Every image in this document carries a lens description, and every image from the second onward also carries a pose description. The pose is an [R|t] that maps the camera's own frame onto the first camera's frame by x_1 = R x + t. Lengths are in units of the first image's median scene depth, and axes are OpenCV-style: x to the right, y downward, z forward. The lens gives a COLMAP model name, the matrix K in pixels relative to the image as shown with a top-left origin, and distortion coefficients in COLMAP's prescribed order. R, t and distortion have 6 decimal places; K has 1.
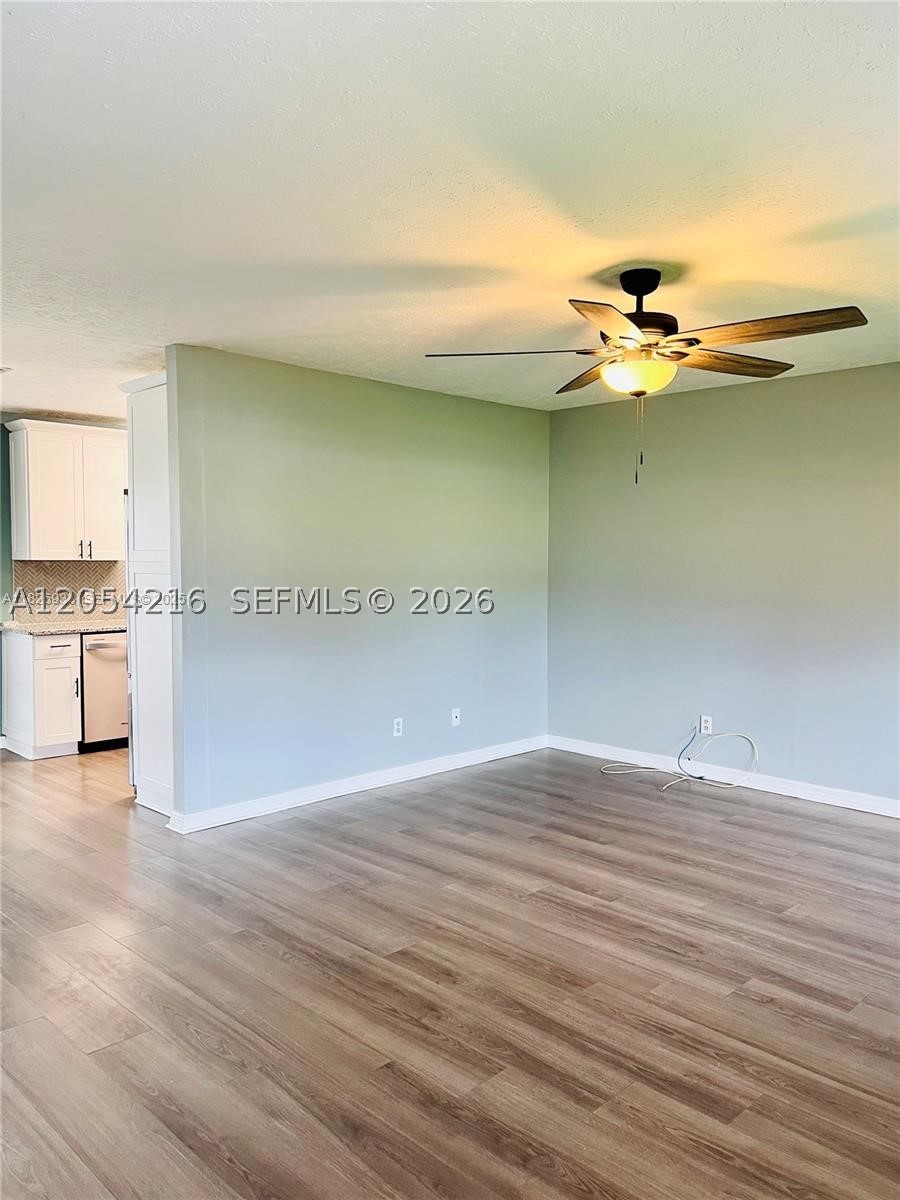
lens RADIAL K [[909.0, 0, 448.6], [0, 909.0, 596.1], [0, 0, 1]] dist [0.025941, -0.037052]
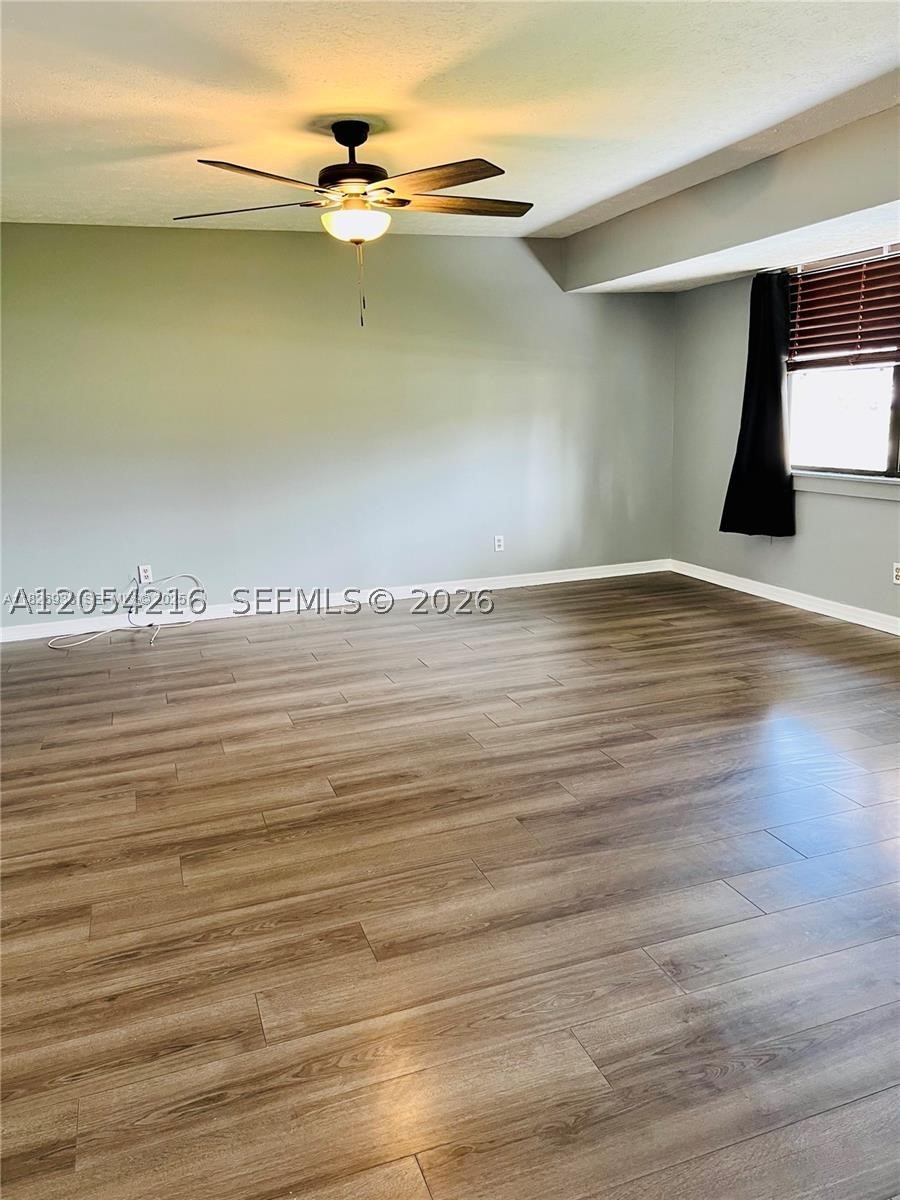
lens RADIAL K [[909.0, 0, 448.1], [0, 909.0, 594.5], [0, 0, 1]] dist [0.025941, -0.037052]
pose [[0.429185, -0.211633, 0.878073, -0.799464], [0.085904, 0.977319, 0.193565, -0.009874], [-0.899122, -0.007645, 0.437631, 0.413445]]
